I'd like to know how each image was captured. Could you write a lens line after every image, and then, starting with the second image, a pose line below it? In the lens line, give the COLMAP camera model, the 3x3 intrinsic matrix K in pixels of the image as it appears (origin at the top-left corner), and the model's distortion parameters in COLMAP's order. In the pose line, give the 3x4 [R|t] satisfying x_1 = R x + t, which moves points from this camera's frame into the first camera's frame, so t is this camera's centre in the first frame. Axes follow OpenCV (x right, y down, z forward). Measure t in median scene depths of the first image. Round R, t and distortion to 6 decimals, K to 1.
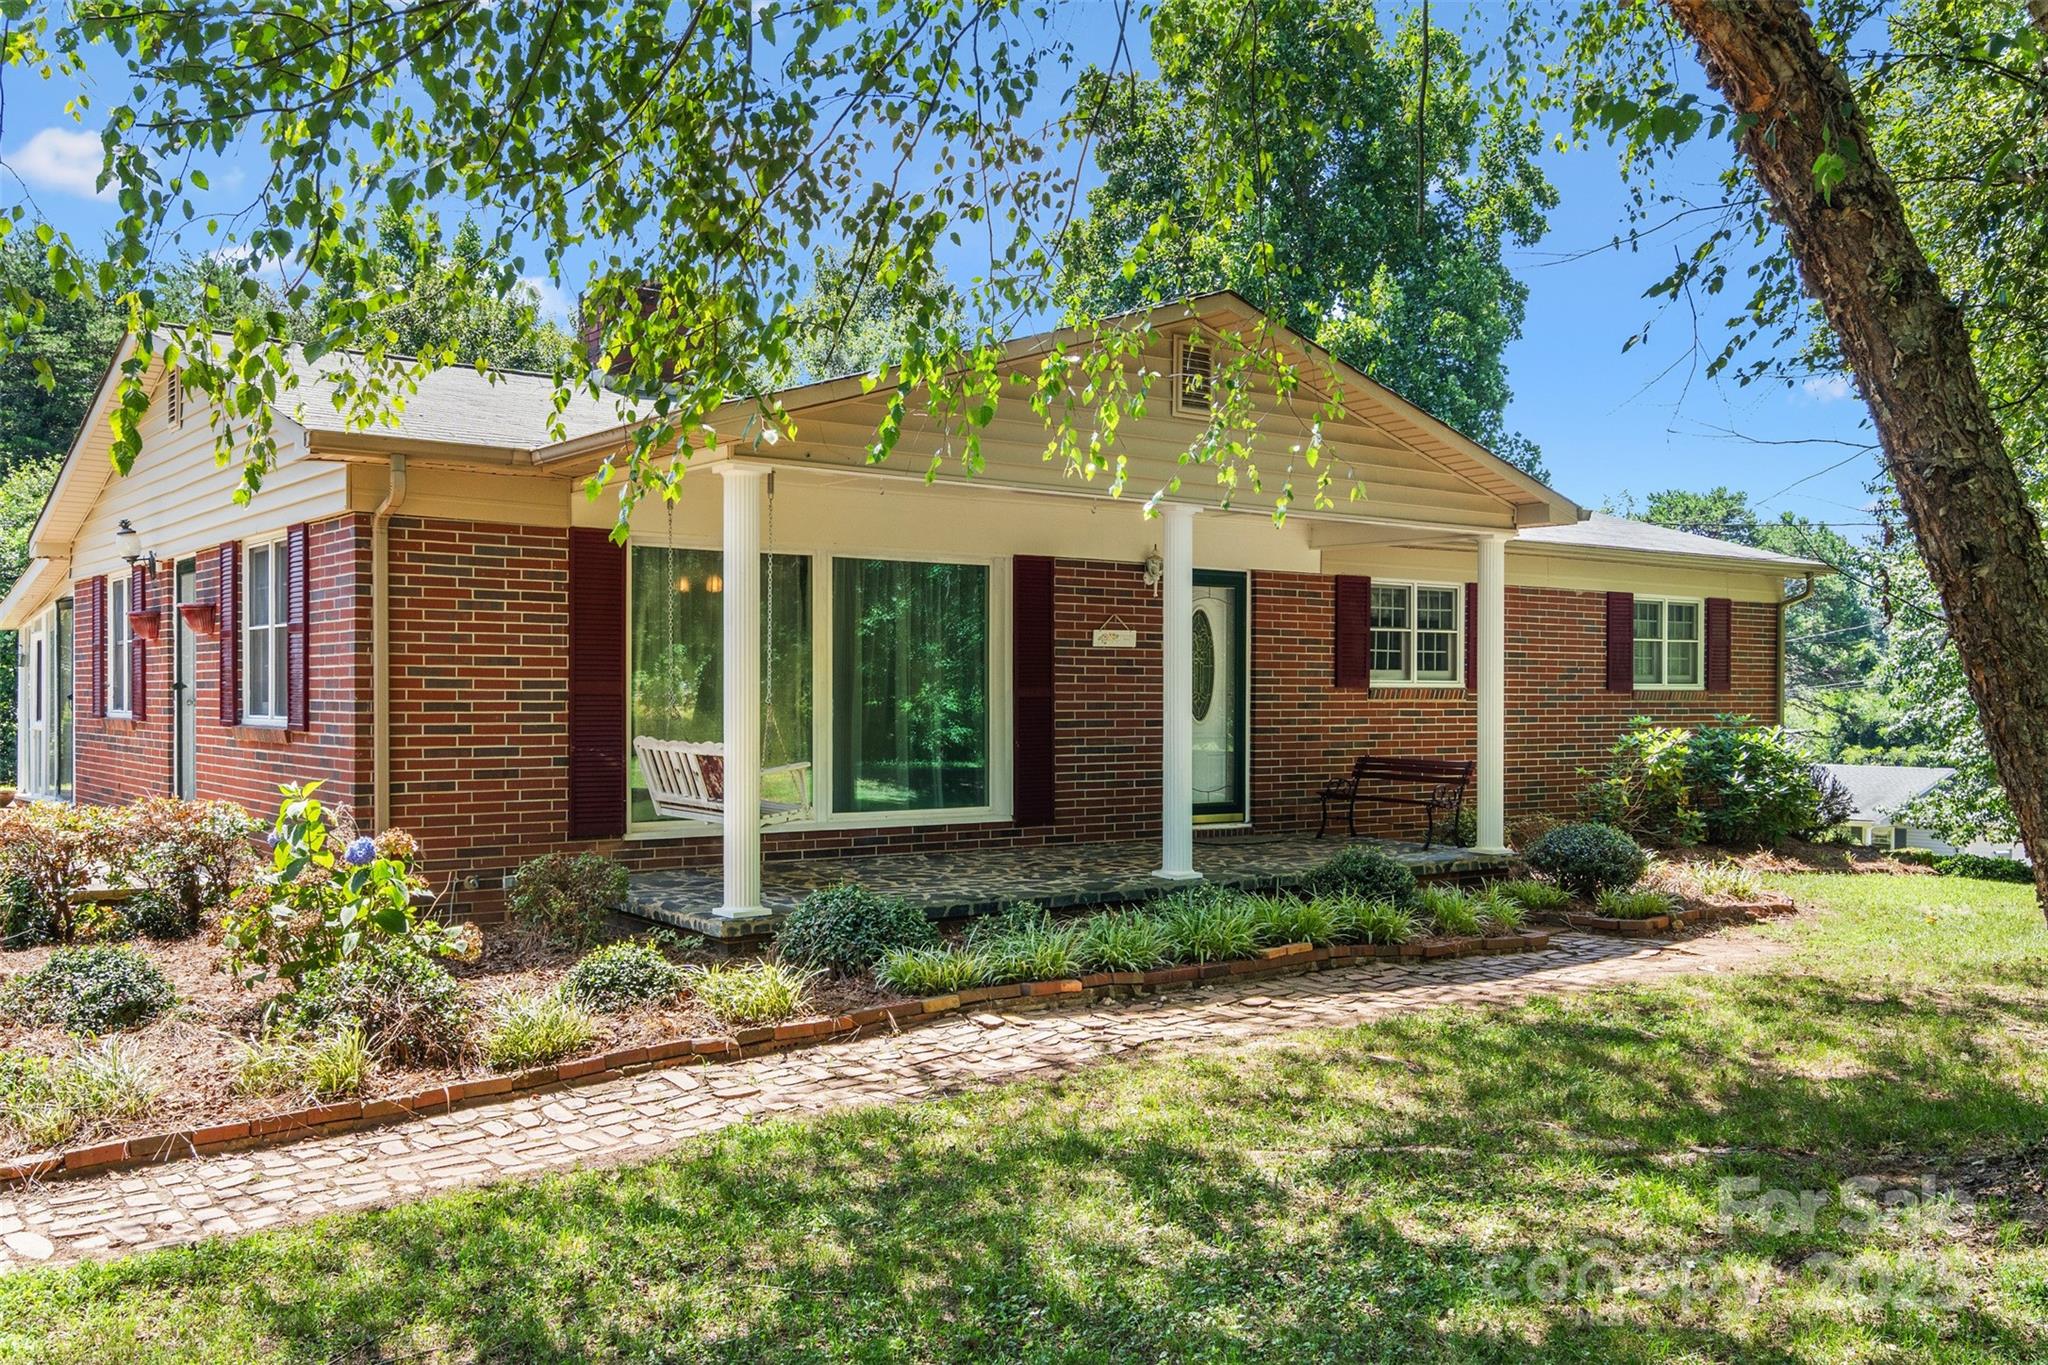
lens RADIAL K [[1771.8, 0, 1024.0], [0, 1771.8, 682.5], [0, 0, 1]] dist [0.007576, 0.003875]
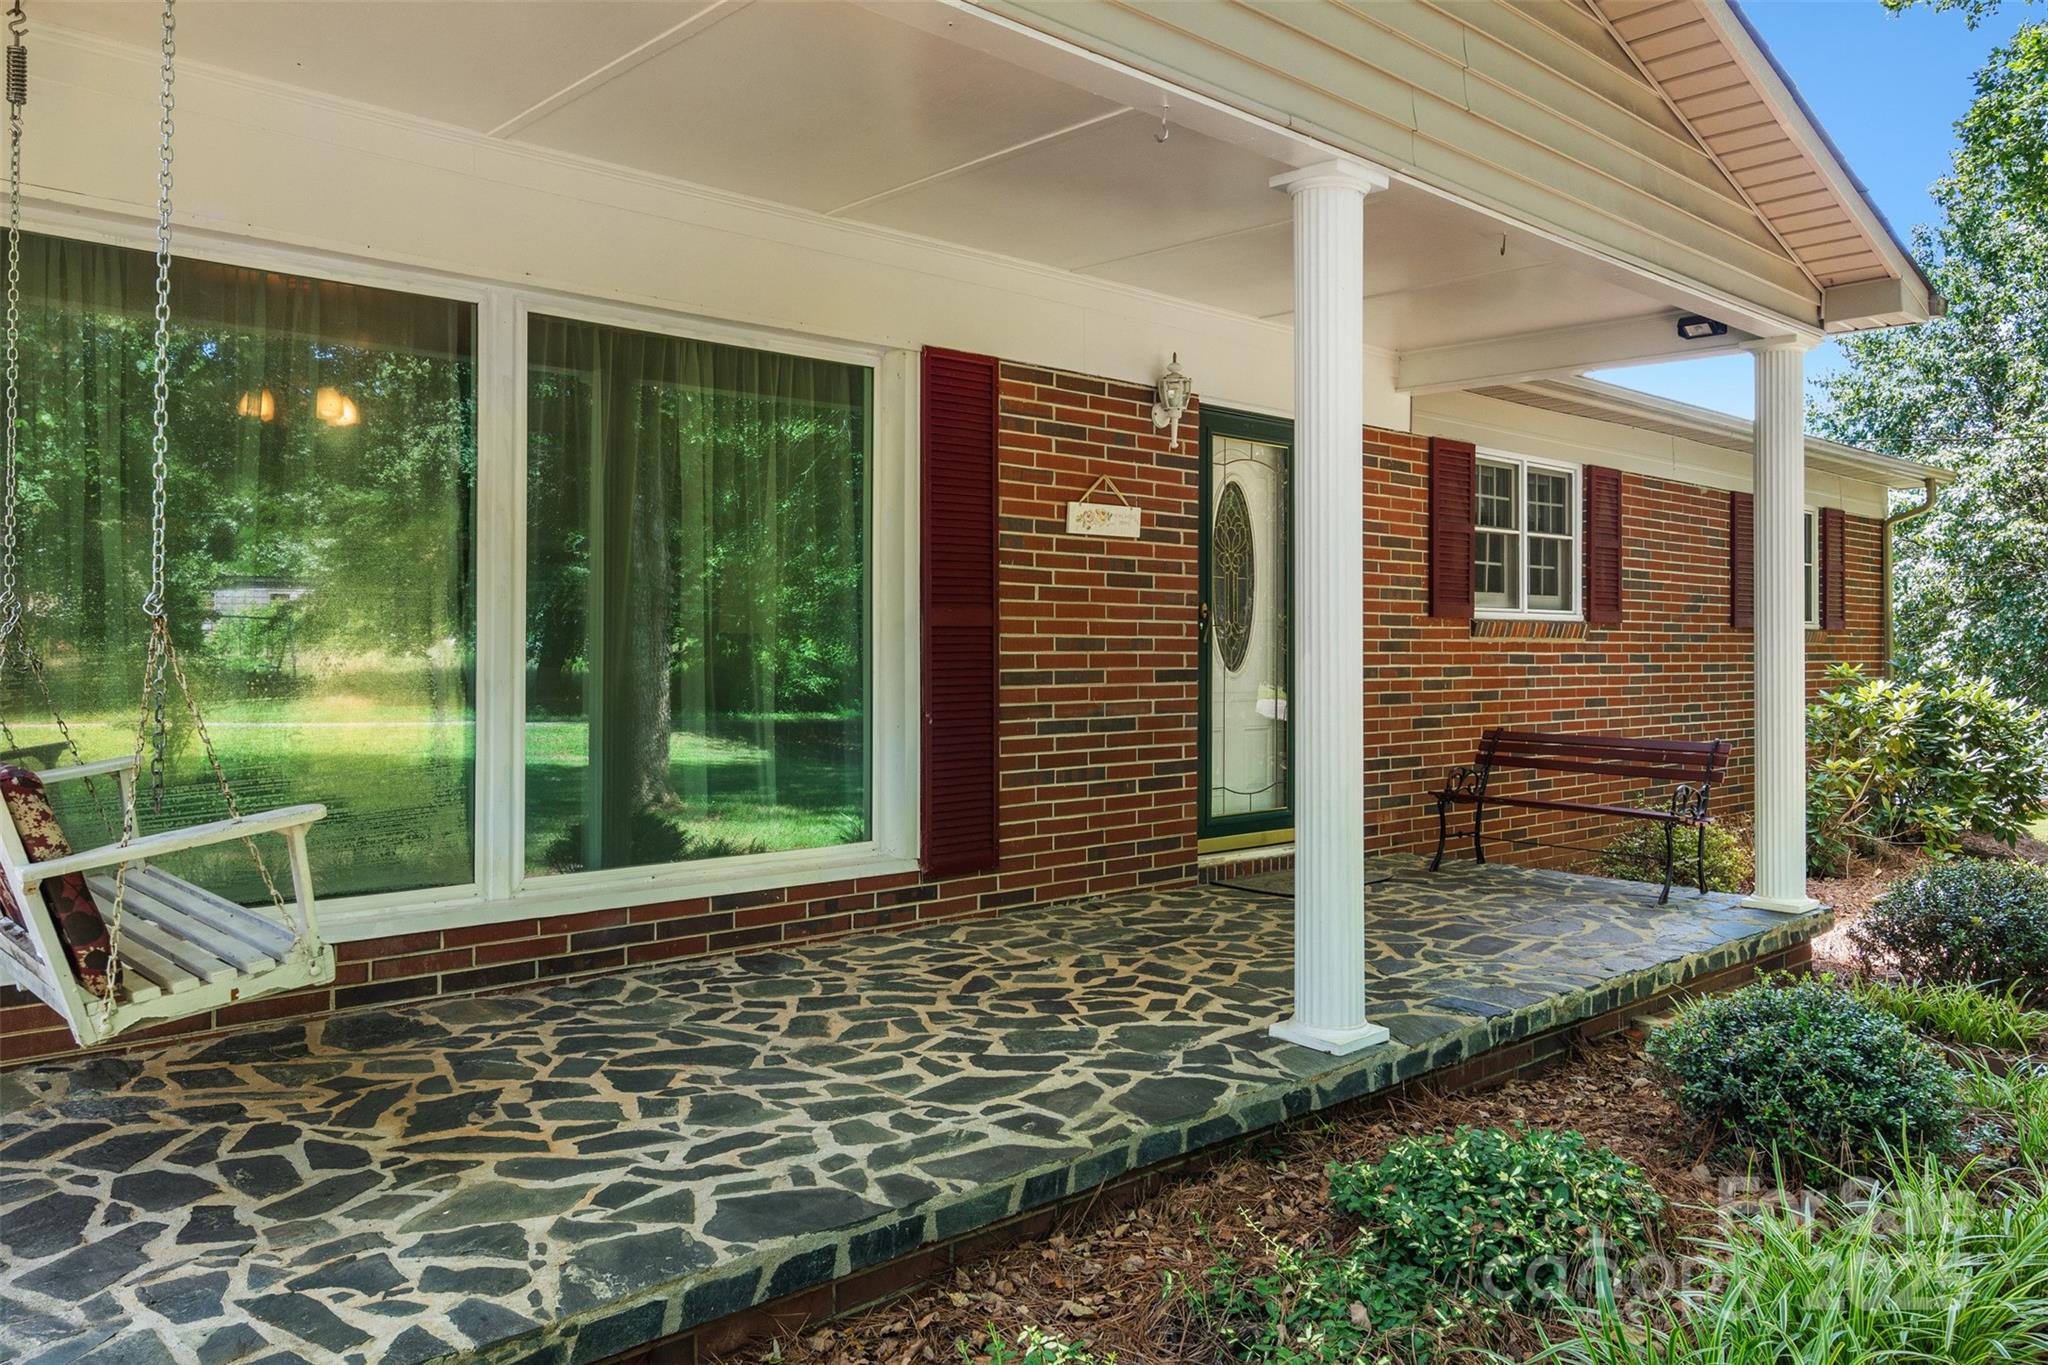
lens RADIAL K [[1494.1, 0, 1034.4], [0, 1494.1, 623.6], [0, 0, 1]] dist [0.003193, -0.001223]
pose [[0.995425, 0.001950, 0.095523, -0.013849], [-0.001014, 0.999951, -0.009847, 0.011253], [-0.095537, 0.009705, 0.995379, 0.541207]]
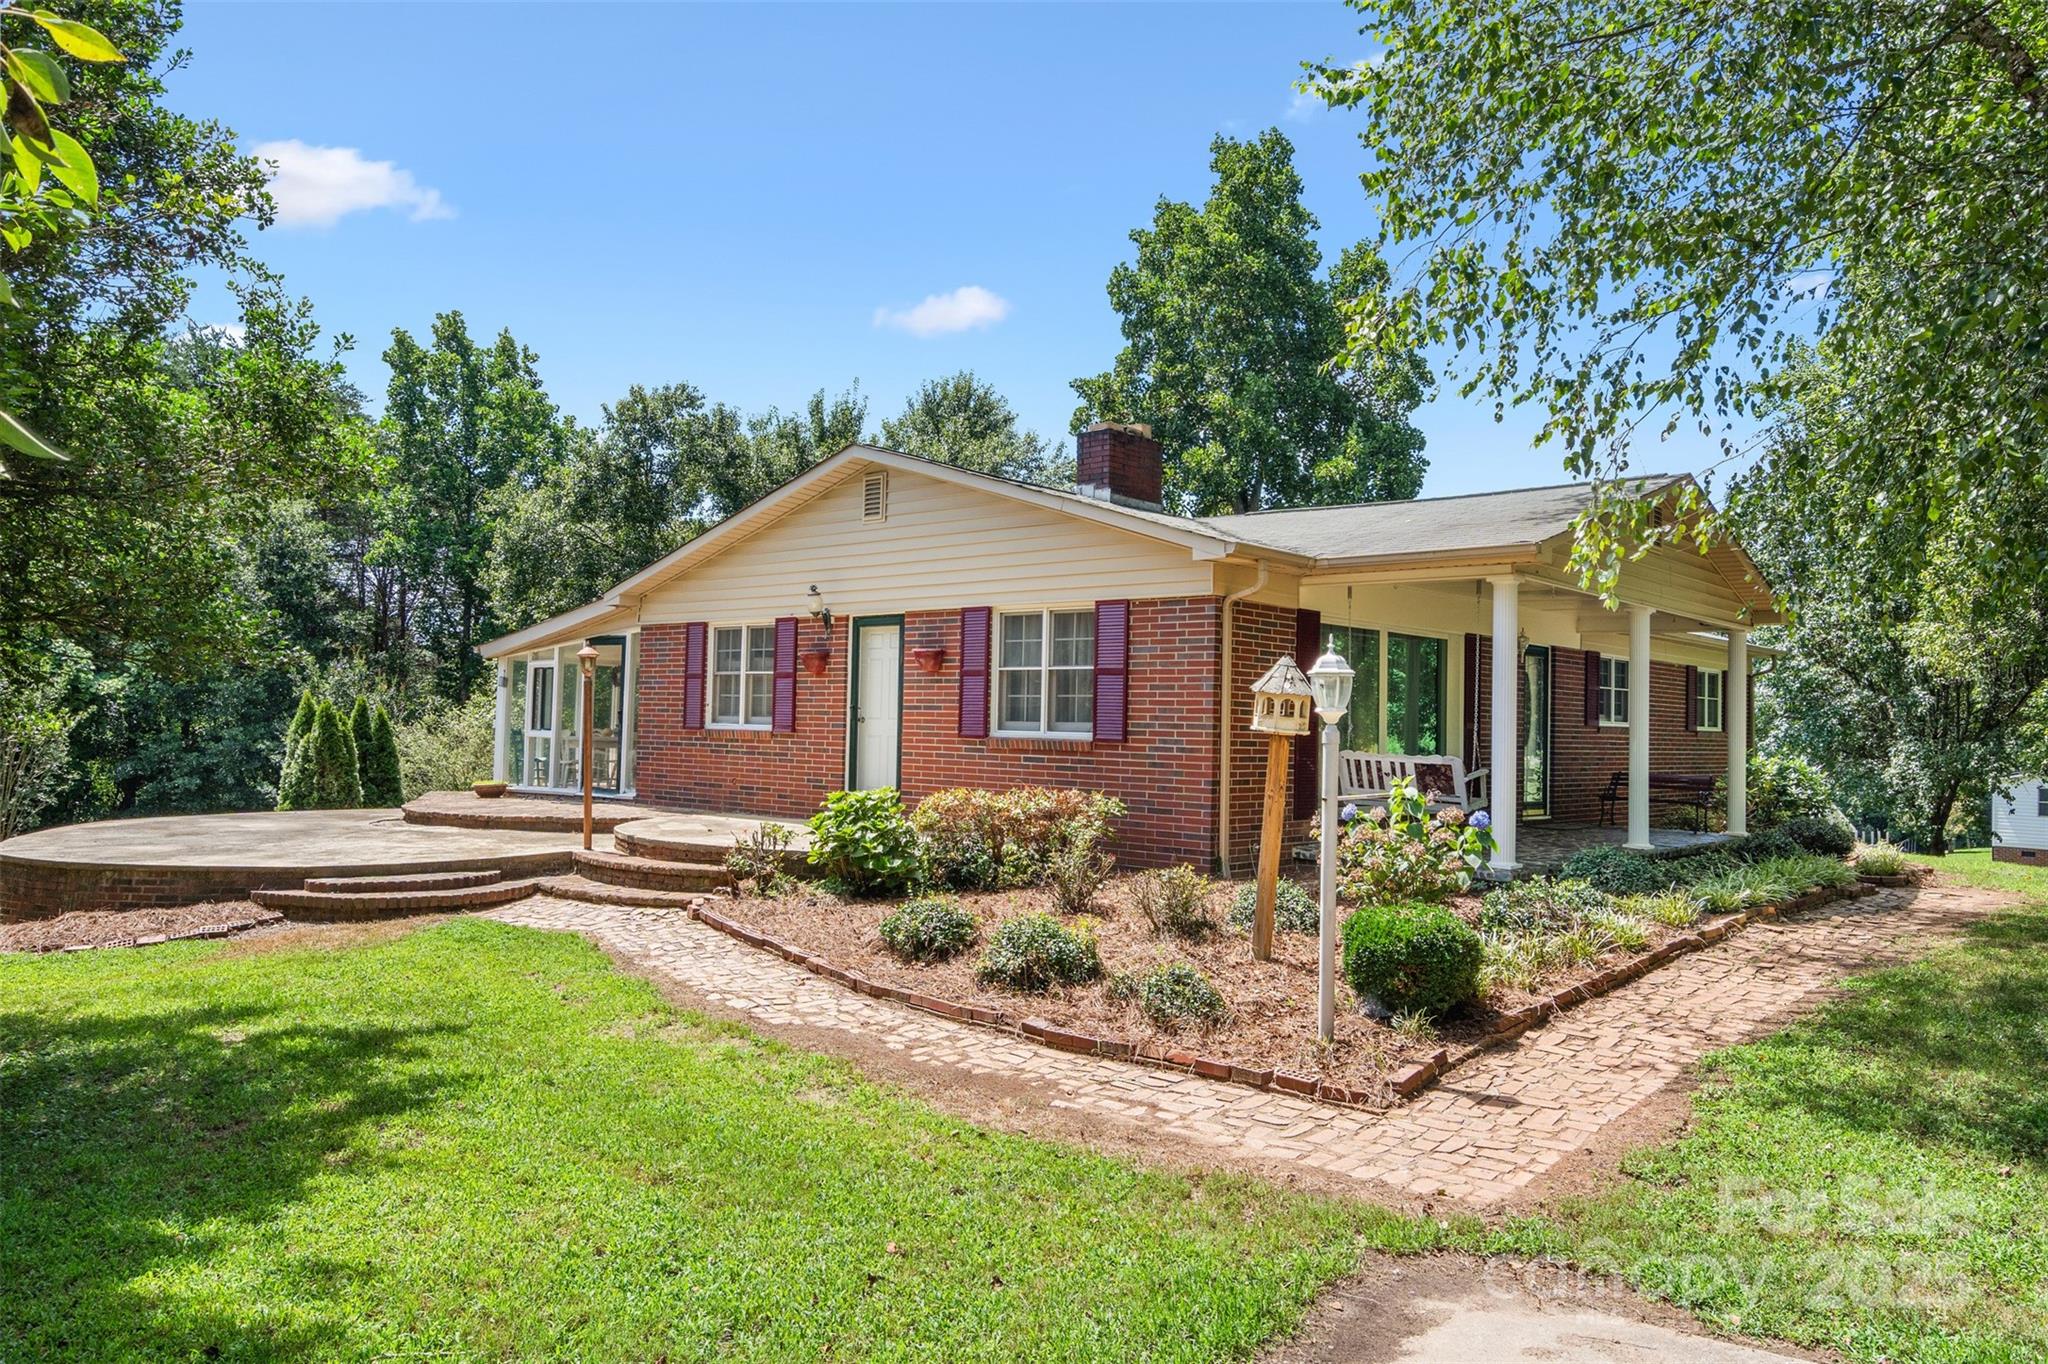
lens RADIAL K [[1397.6, 0, 1029.5], [0, 1397.6, 658.3], [0, 0, 1]] dist [-0.040022, 0.041710]
pose [[0.986304, 0.029177, 0.162339, -0.526564], [-0.022769, 0.998892, -0.041197, 0.005476], [-0.163361, 0.036936, 0.985875, -0.087360]]
